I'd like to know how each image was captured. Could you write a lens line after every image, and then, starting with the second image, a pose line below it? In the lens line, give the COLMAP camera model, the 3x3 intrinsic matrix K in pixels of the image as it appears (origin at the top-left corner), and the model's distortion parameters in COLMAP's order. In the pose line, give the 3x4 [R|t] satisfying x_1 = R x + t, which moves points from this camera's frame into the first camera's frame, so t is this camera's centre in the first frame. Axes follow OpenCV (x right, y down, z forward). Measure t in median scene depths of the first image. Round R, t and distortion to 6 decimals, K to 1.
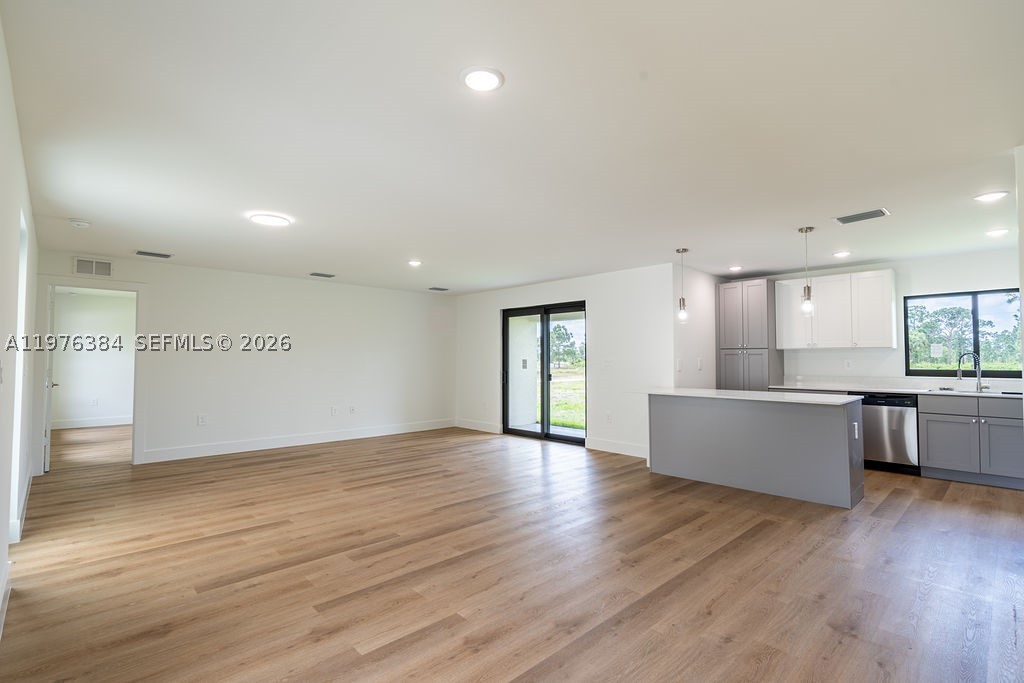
lens RADIAL K [[483.5, 0, 504.9], [0, 483.5, 342.4], [0, 0, 1]] dist [0.000897, 0.000663]
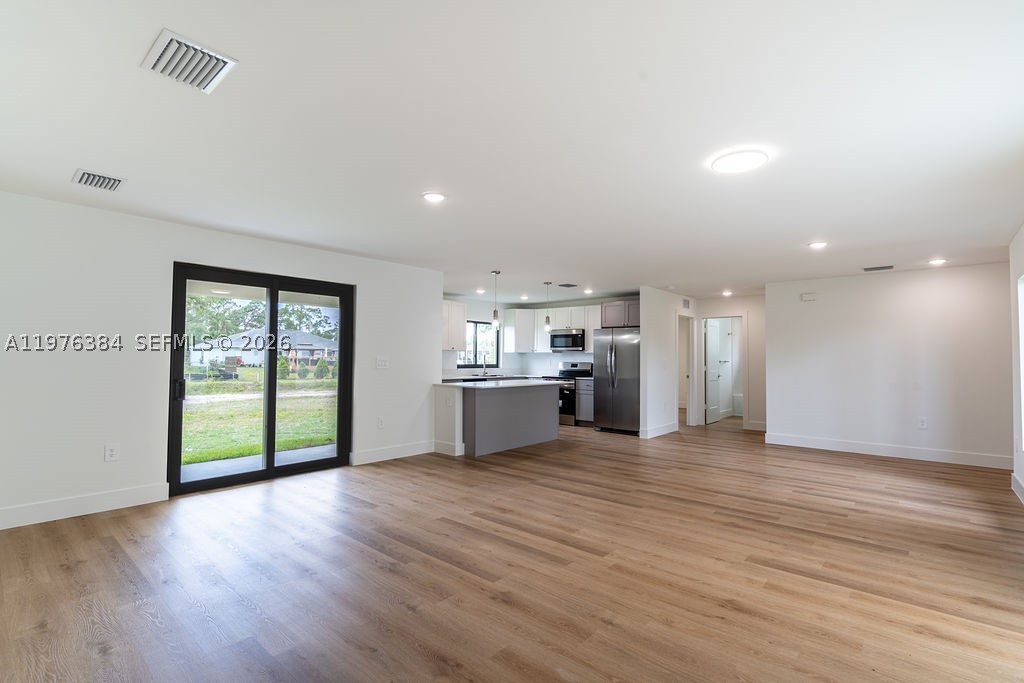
lens RADIAL K [[483.5, 0, 504.9], [0, 483.5, 342.4], [0, 0, 1]] dist [0.000897, 0.000663]
pose [[-0.104691, 0.032228, 0.993982, -1.304523], [-0.044825, 0.998306, -0.037089, 0.054230], [-0.993494, -0.048438, -0.103069, 1.600474]]
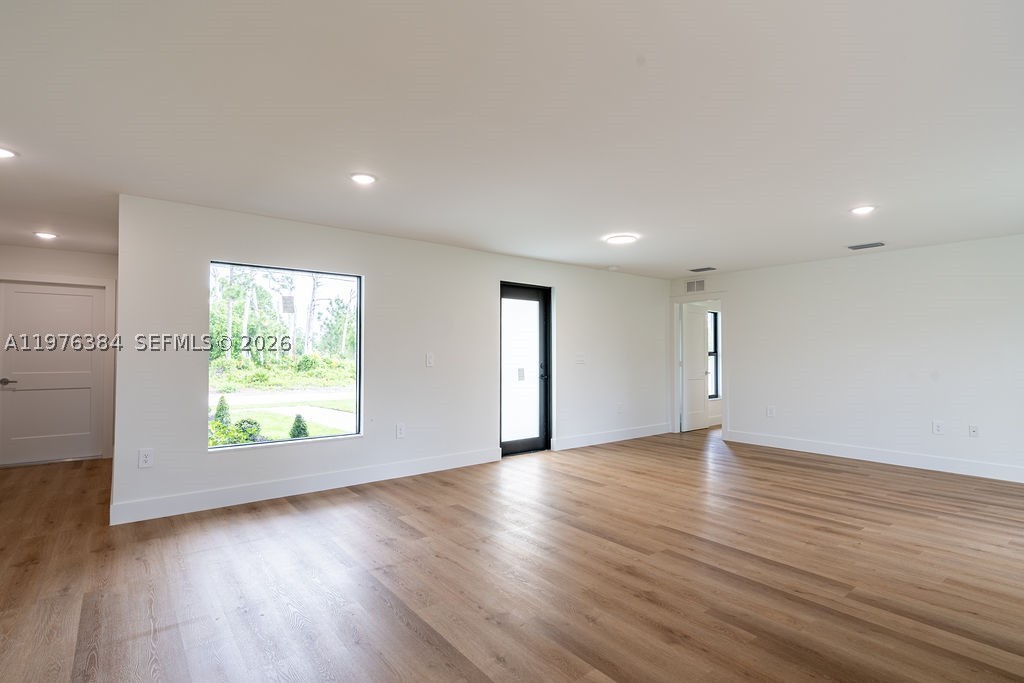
lens RADIAL K [[483.5, 0, 504.9], [0, 483.5, 342.4], [0, 0, 1]] dist [0.000897, 0.000663]
pose [[-0.087364, -0.027037, -0.995810, 0.871645], [0.037658, 0.998827, -0.030423, 0.031397], [0.995464, -0.040158, -0.086243, 0.918167]]
